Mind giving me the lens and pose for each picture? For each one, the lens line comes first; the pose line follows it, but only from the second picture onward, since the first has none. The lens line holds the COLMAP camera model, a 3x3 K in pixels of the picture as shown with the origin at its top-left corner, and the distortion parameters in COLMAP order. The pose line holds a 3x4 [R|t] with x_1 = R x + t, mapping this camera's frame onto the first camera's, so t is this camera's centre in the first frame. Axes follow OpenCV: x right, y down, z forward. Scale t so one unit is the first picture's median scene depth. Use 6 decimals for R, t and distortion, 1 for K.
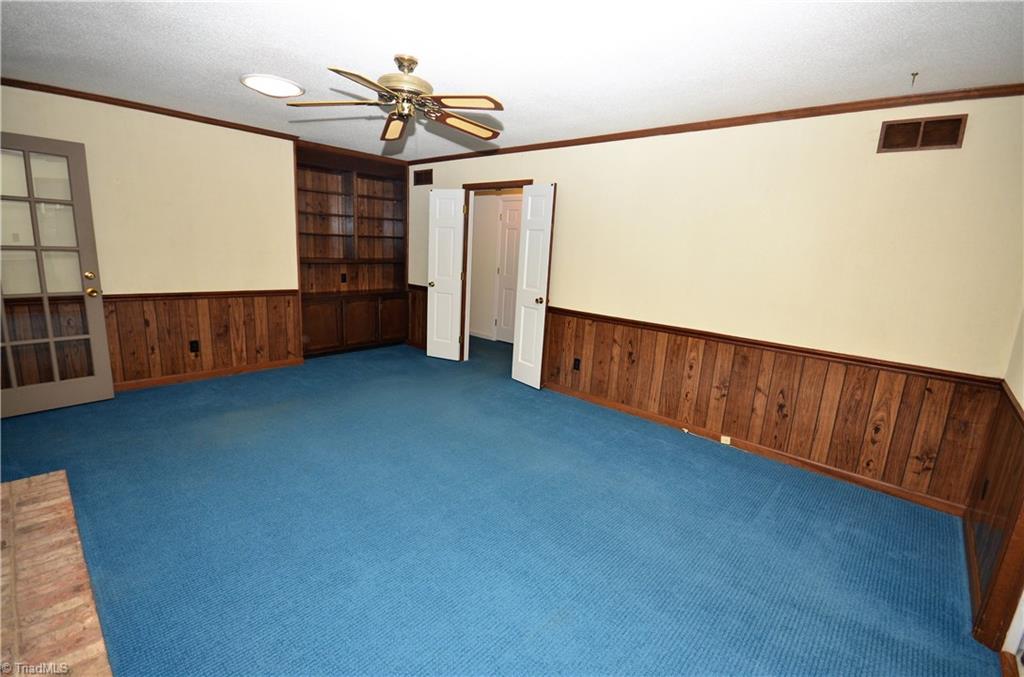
lens RADIAL K [[453.4, 0, 505.2], [0, 453.4, 342.3], [0, 0, 1]] dist [0.009337, -0.010856]
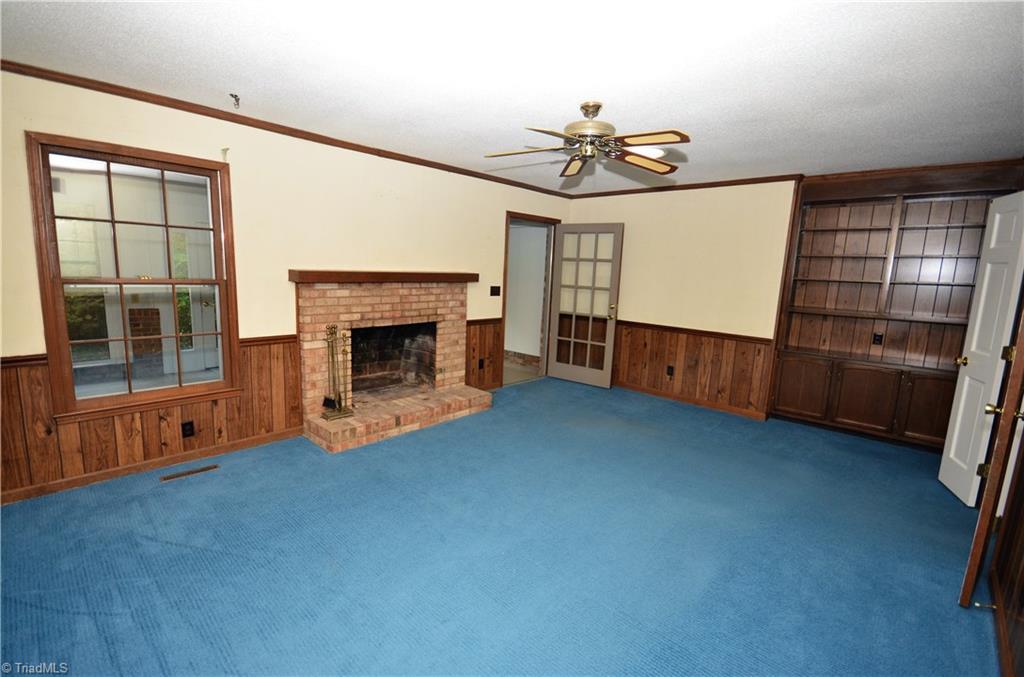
lens RADIAL K [[453.4, 0, 505.2], [0, 453.4, 342.3], [0, 0, 1]] dist [0.009337, -0.010856]
pose [[-0.009128, 0.112526, -0.993607, 0.494244], [-0.246575, 0.962712, 0.111292, -0.086177], [0.969081, 0.246015, 0.018959, 0.500554]]
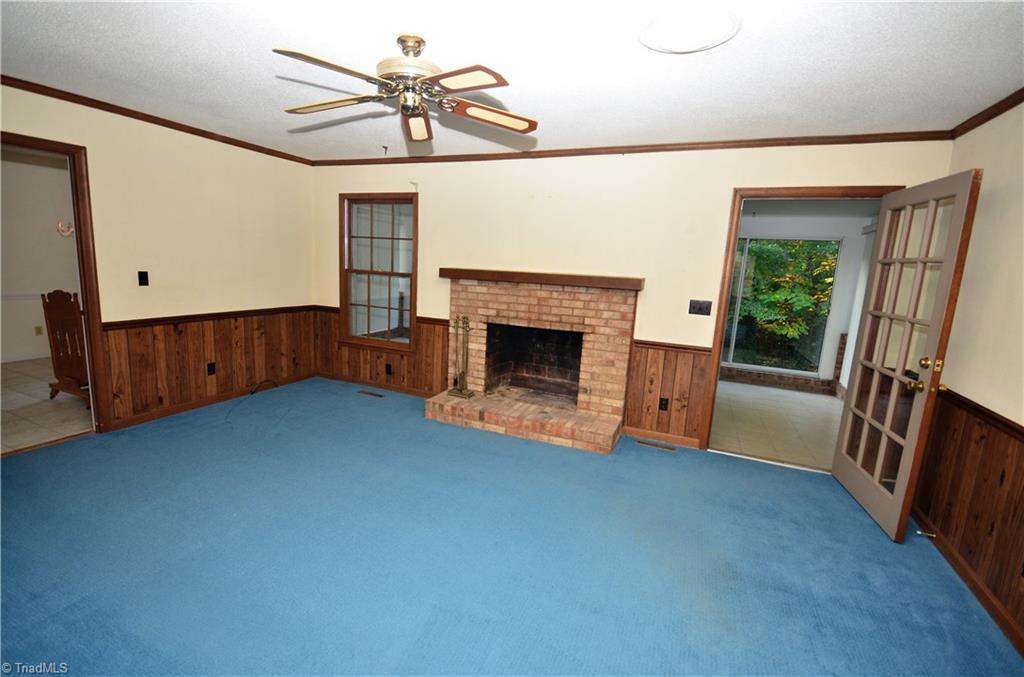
lens RADIAL K [[453.4, 0, 505.2], [0, 453.4, 342.3], [0, 0, 1]] dist [0.009337, -0.010856]
pose [[-0.936217, -0.043717, -0.348693, -0.062605], [-0.170173, 0.924536, 0.340989, -0.232674], [0.307472, 0.378578, -0.873006, 1.074413]]
